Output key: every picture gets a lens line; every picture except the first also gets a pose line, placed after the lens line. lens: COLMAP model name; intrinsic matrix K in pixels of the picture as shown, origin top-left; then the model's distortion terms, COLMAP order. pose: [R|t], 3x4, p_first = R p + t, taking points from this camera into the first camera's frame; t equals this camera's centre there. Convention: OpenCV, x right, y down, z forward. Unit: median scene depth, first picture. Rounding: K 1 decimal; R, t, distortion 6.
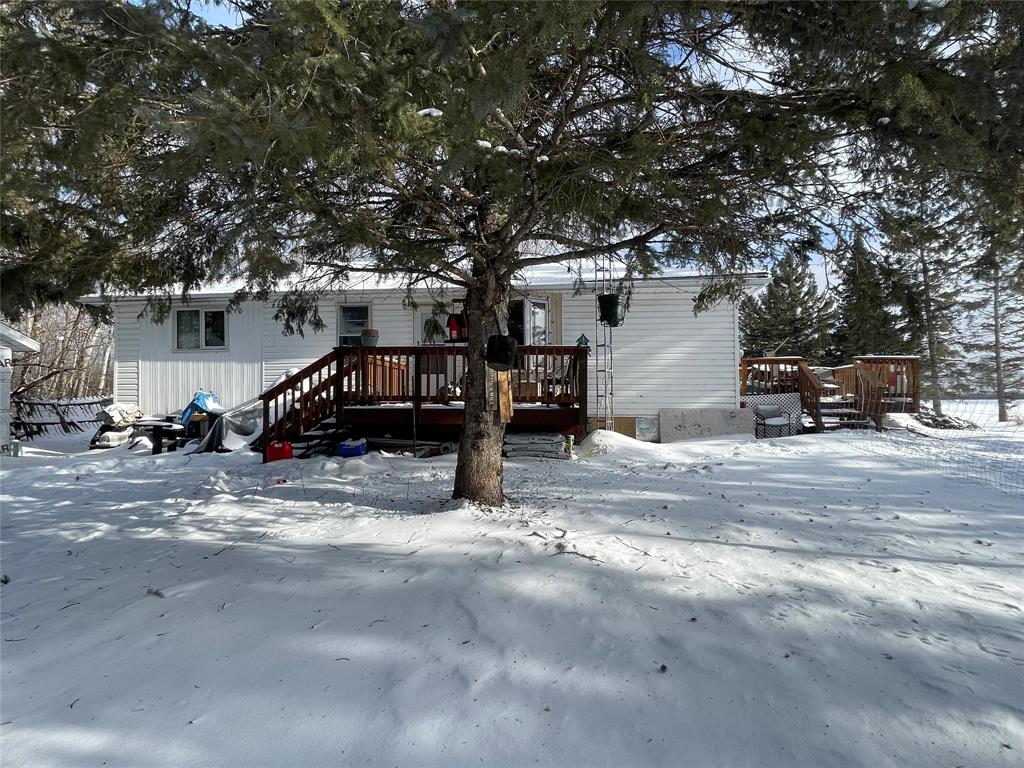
lens RADIAL K [[569.9, 0, 512.0], [0, 569.9, 384.0], [0, 0, 1]] dist [0.000517, -0.000361]
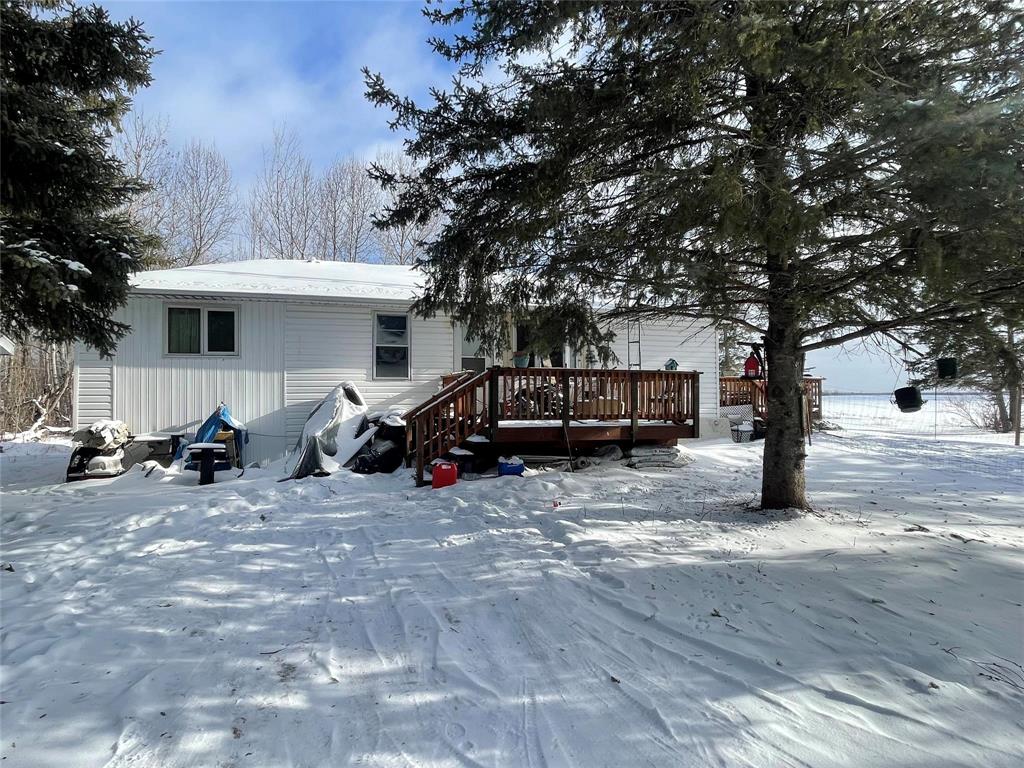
lens RADIAL K [[569.9, 0, 512.0], [0, 569.9, 384.0], [0, 0, 1]] dist [0.000517, -0.000361]
pose [[0.920982, 0.011145, 0.389446, -0.575918], [-0.013546, 0.999902, 0.003420, -0.033220], [-0.389370, -0.008425, 0.921043, 0.046490]]
